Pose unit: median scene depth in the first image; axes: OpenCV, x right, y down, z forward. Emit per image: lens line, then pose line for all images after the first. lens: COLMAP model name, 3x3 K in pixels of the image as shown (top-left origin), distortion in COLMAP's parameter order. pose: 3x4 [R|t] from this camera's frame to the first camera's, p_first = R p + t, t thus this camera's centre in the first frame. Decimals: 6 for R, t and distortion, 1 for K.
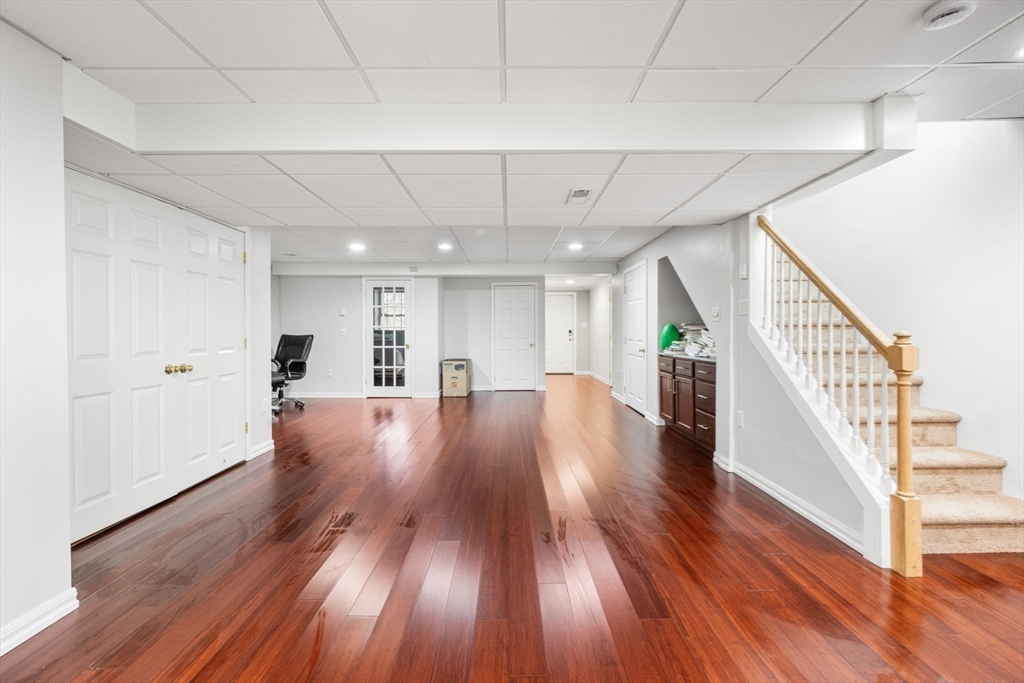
lens RADIAL K [[407.3, 0, 510.9], [0, 407.3, 334.1], [0, 0, 1]] dist [0.000451, -0.000619]
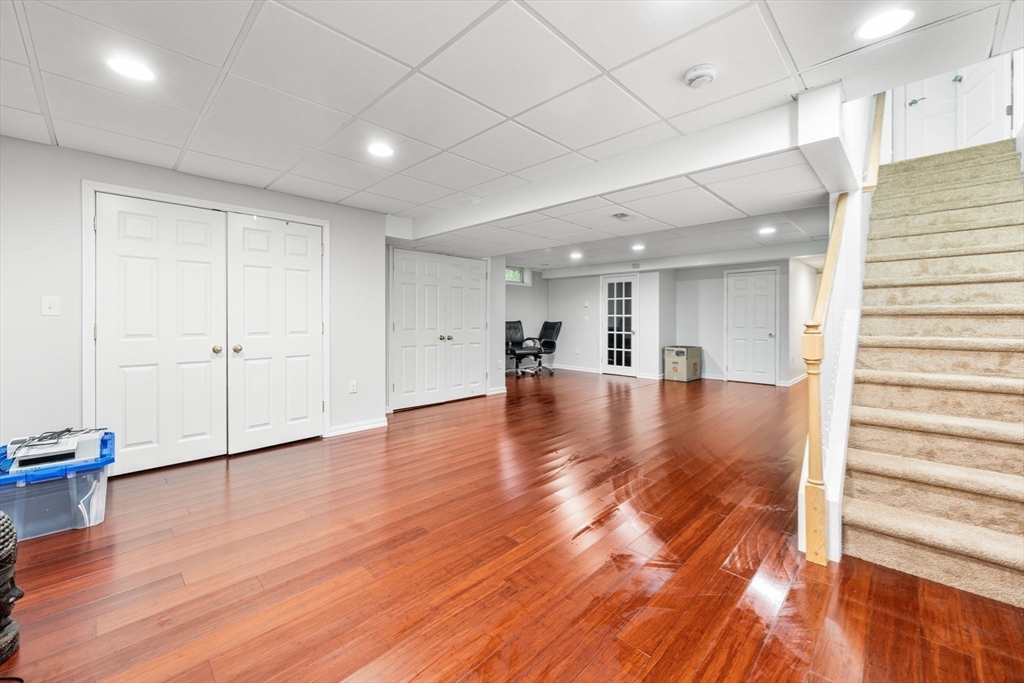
lens RADIAL K [[407.3, 0, 513.2], [0, 407.3, 321.4], [0, 0, 1]] dist [0.000451, -0.000619]
pose [[0.712883, 0.007876, -0.701238, 0.315939], [-0.010445, 0.999945, 0.000612, 0.001100], [0.701205, 0.006888, 0.712927, -0.067946]]
